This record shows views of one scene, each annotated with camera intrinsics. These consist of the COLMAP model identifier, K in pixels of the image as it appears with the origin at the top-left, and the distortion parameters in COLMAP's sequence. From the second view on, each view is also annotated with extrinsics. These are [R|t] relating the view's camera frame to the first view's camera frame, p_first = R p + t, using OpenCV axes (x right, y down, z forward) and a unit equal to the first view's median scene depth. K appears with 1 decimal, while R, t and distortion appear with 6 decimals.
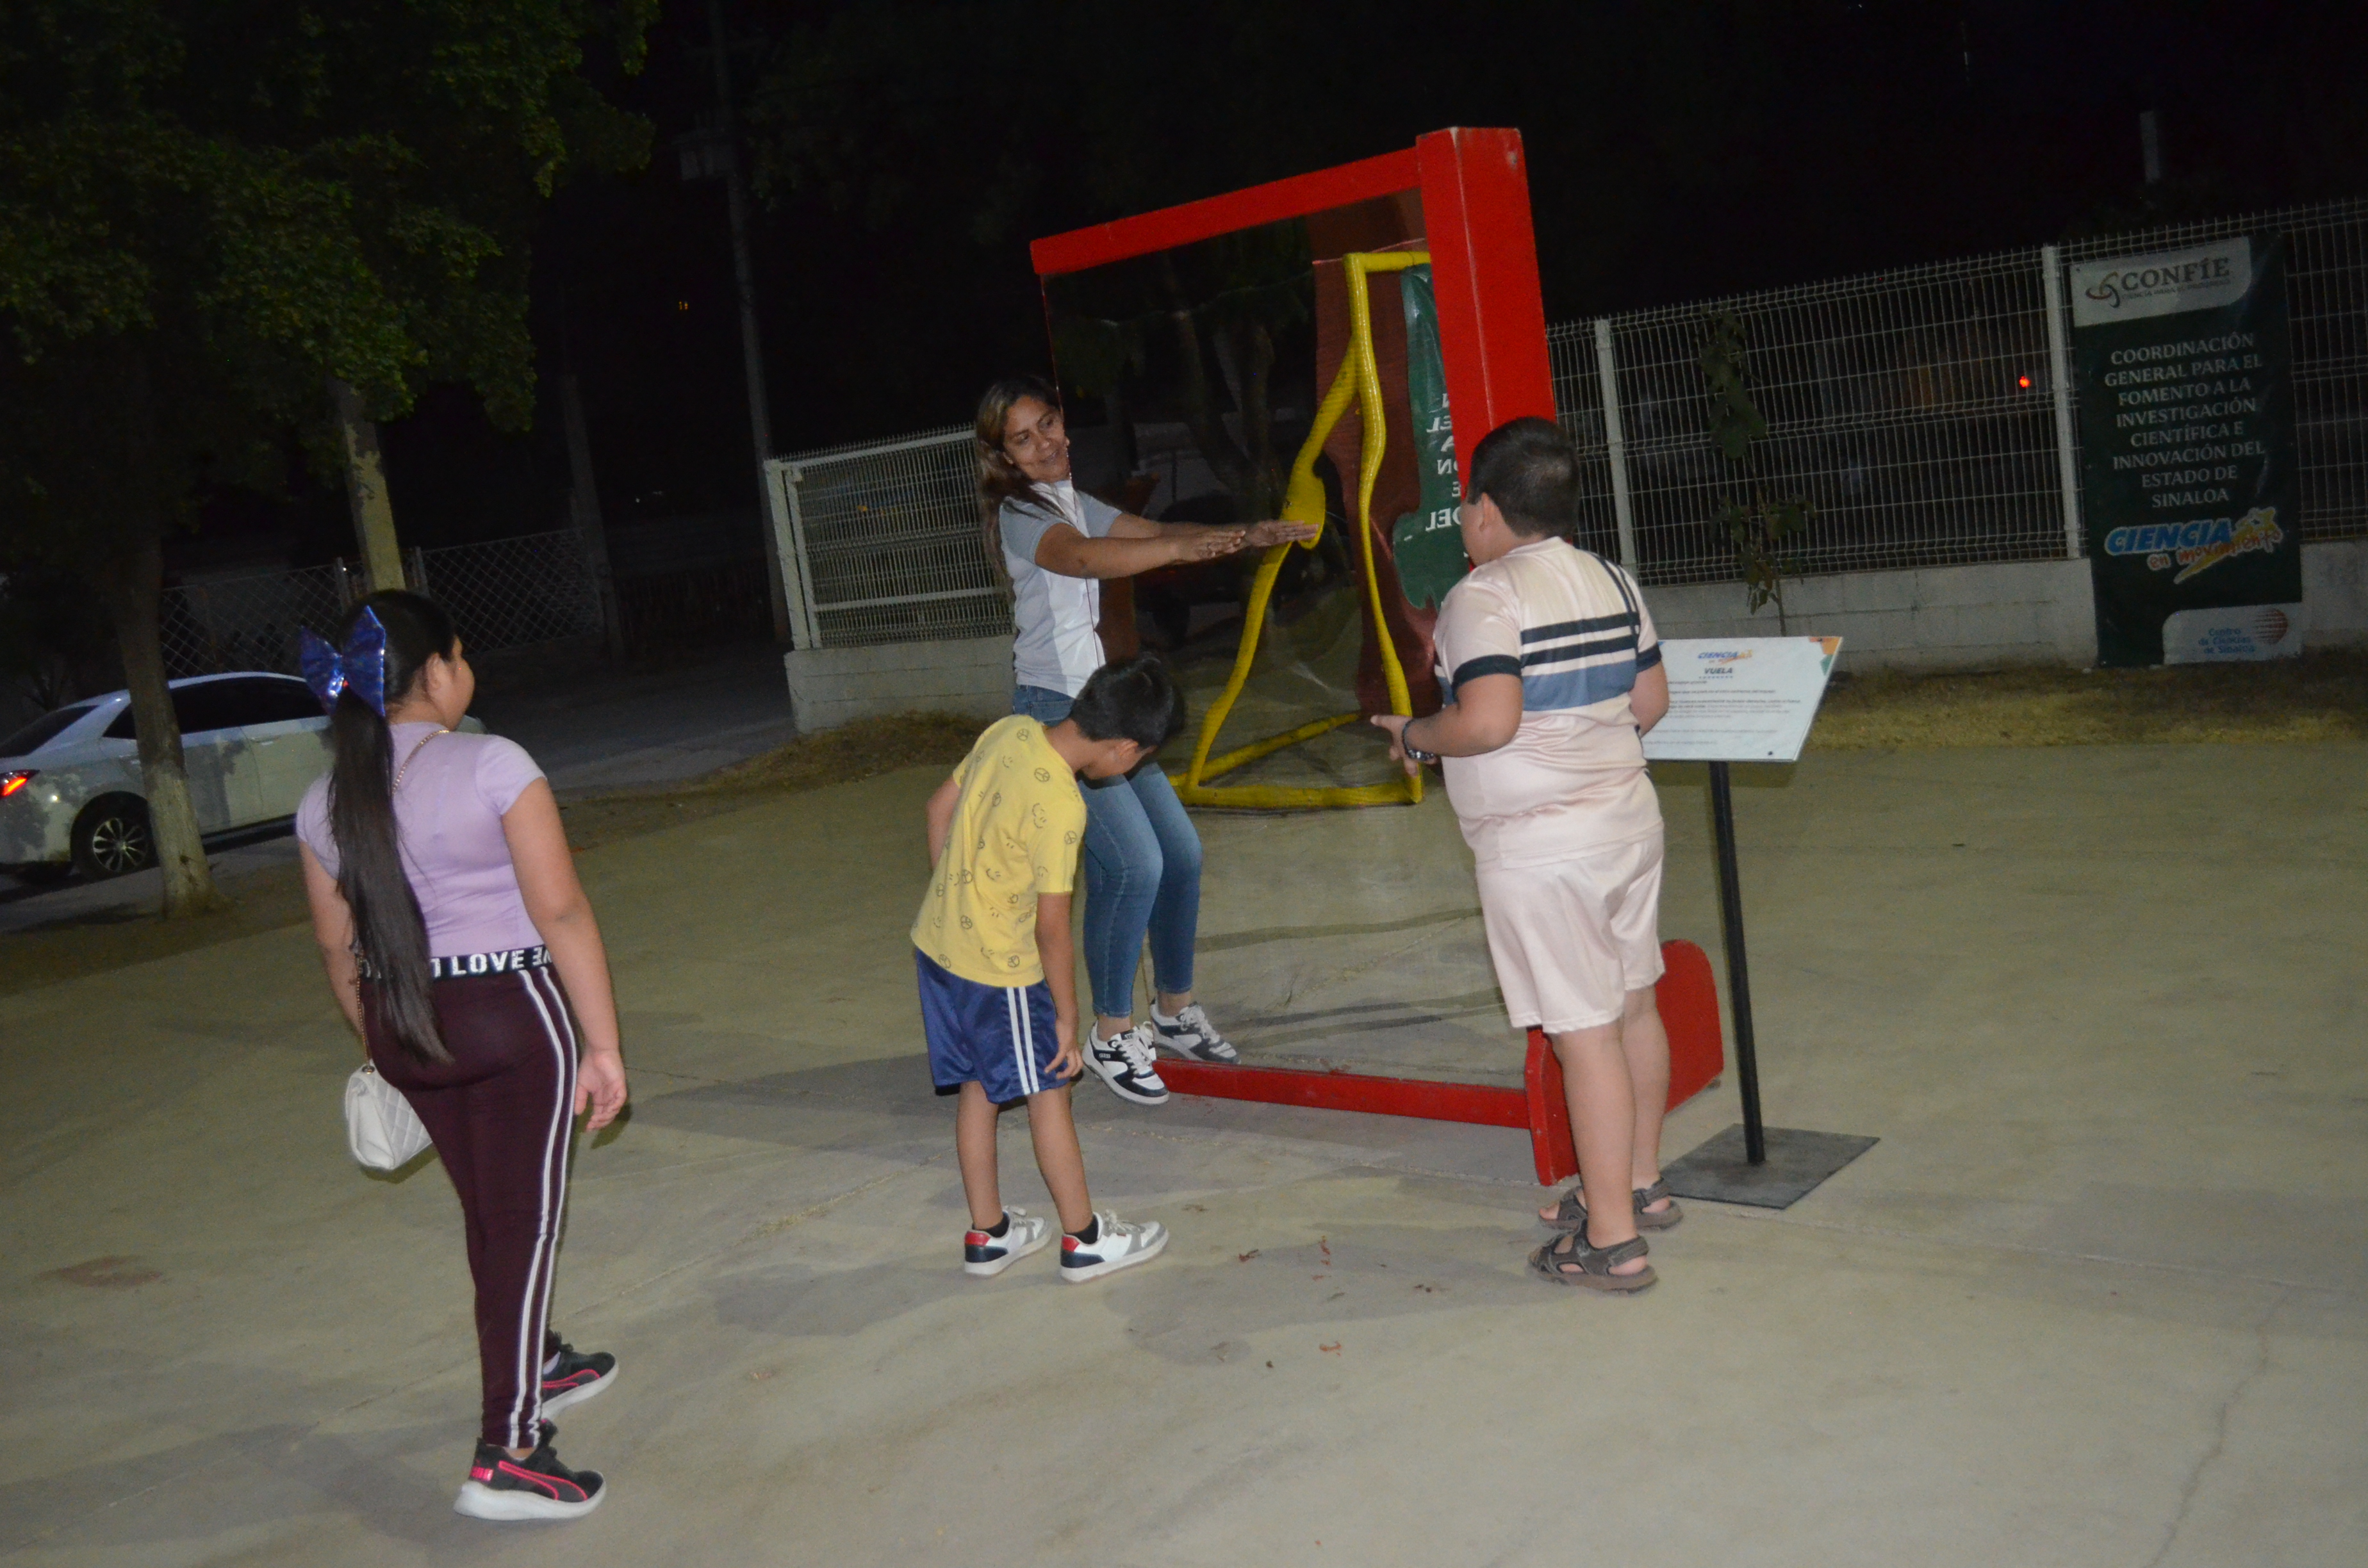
lens RADIAL K [[2210.2, 0, 1184.0], [0, 2210.2, 784.0], [0, 0, 1]] dist [-0.073024, 0.010210]
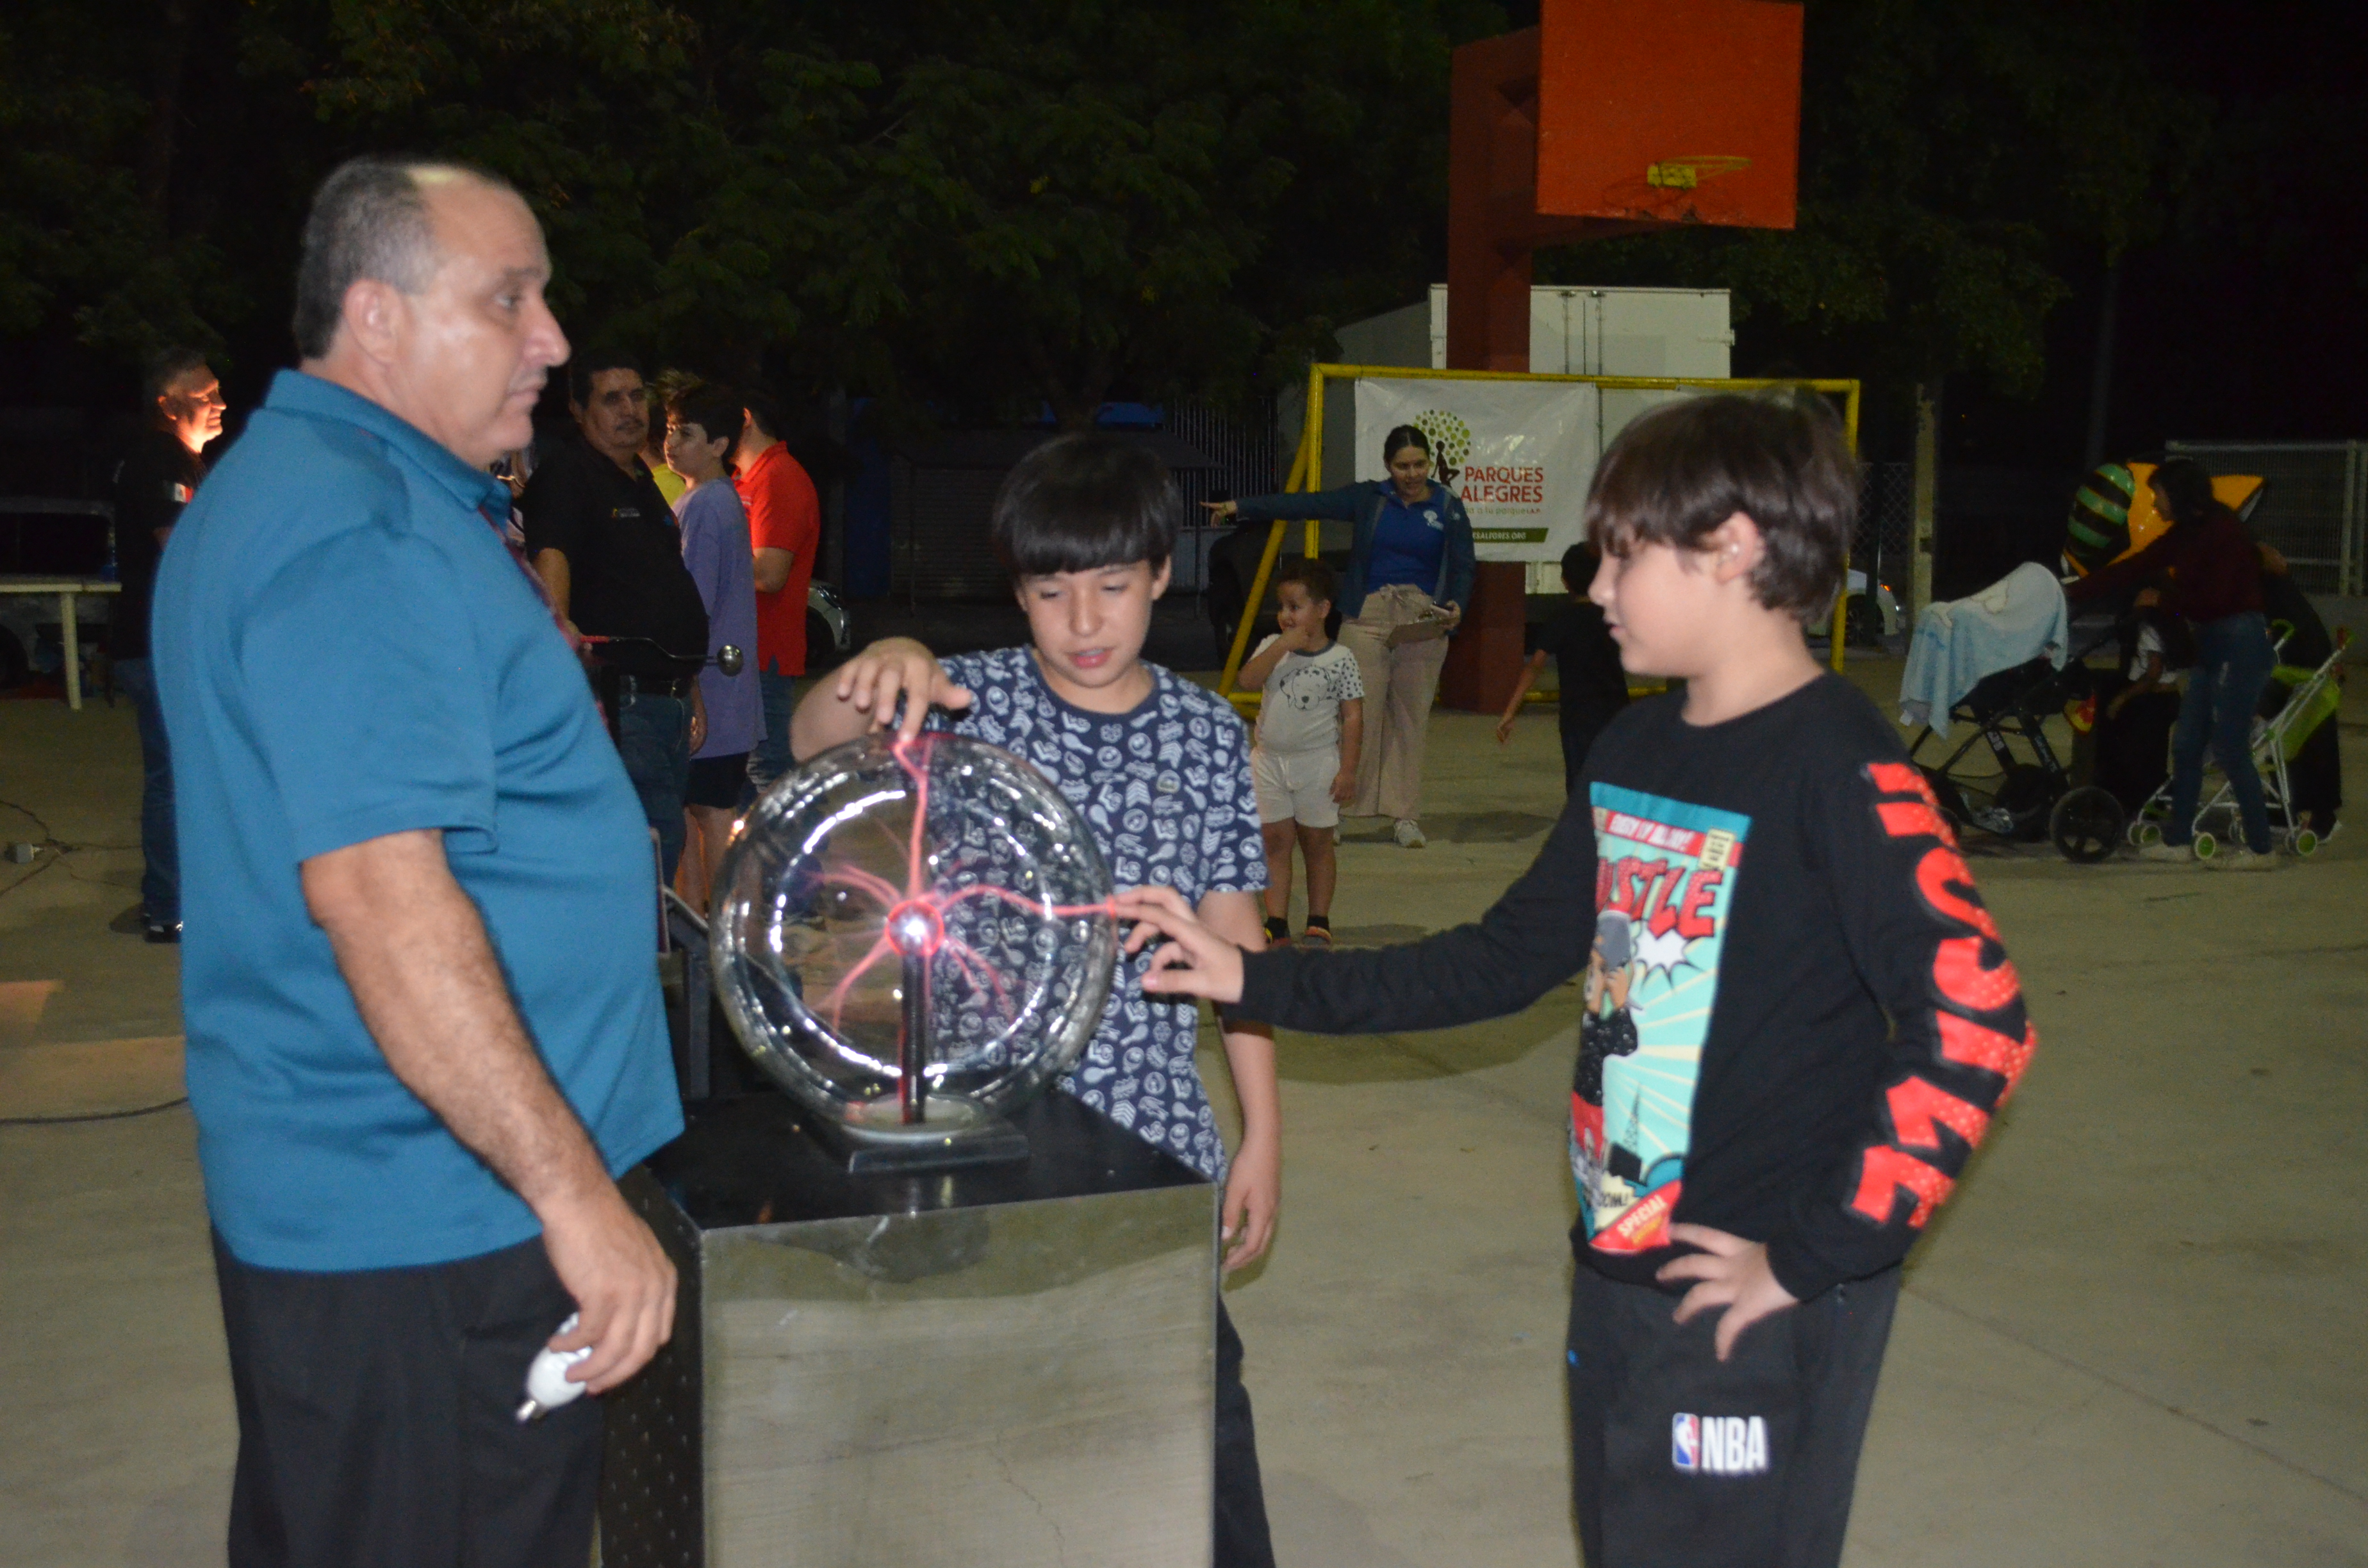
lens RADIAL K [[2702.9, 0, 1184.0], [0, 2702.9, 784.0], [0, 0, 1]] dist [-0.040926, 0.018413]
pose [[0.886115, 0.200048, -0.418068, 0.009046], [-0.200378, 0.978747, 0.043624, 0.175714], [0.417910, 0.045116, 0.907368, -1.204446]]
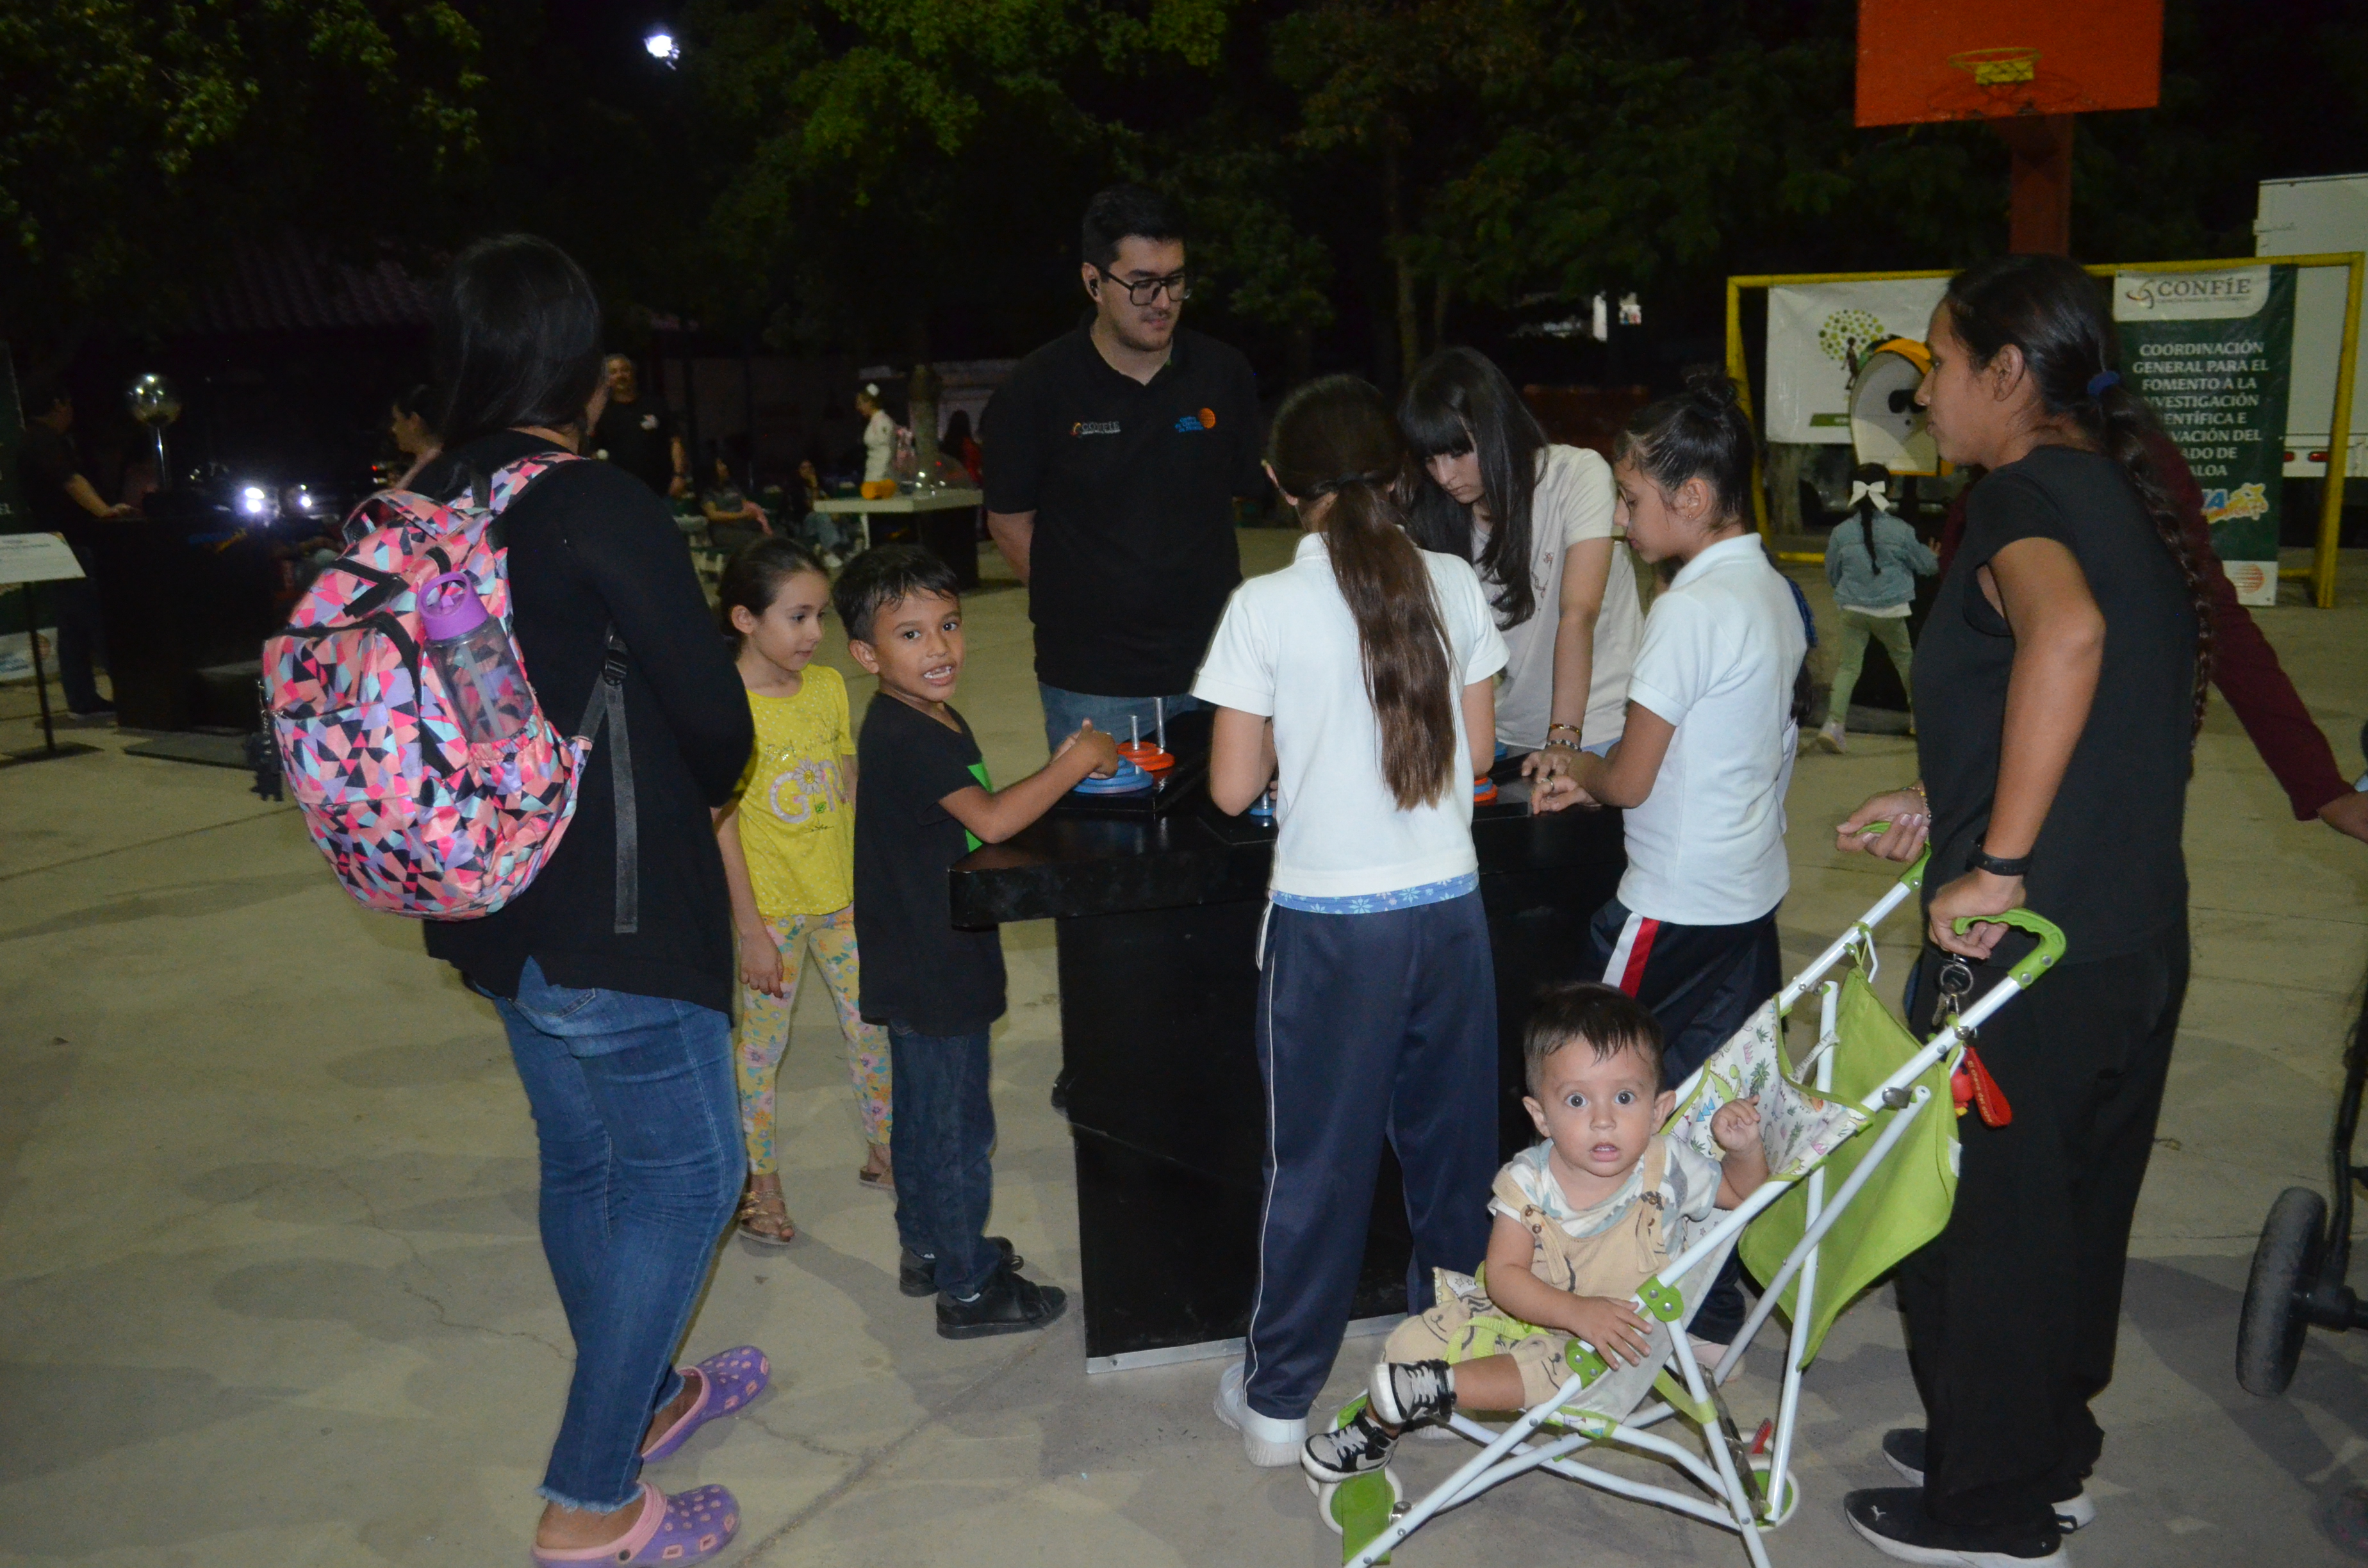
lens RADIAL K [[1949.1, 0, 1173.8], [0, 1949.1, 794.7], [0, 0, 1]] dist [-0.070067, -0.009105]
pose [[0.190038, 0.328954, -0.925027, 0.575439], [-0.140241, 0.941630, 0.306047, -0.004272], [0.971709, 0.071566, 0.225078, -0.495195]]
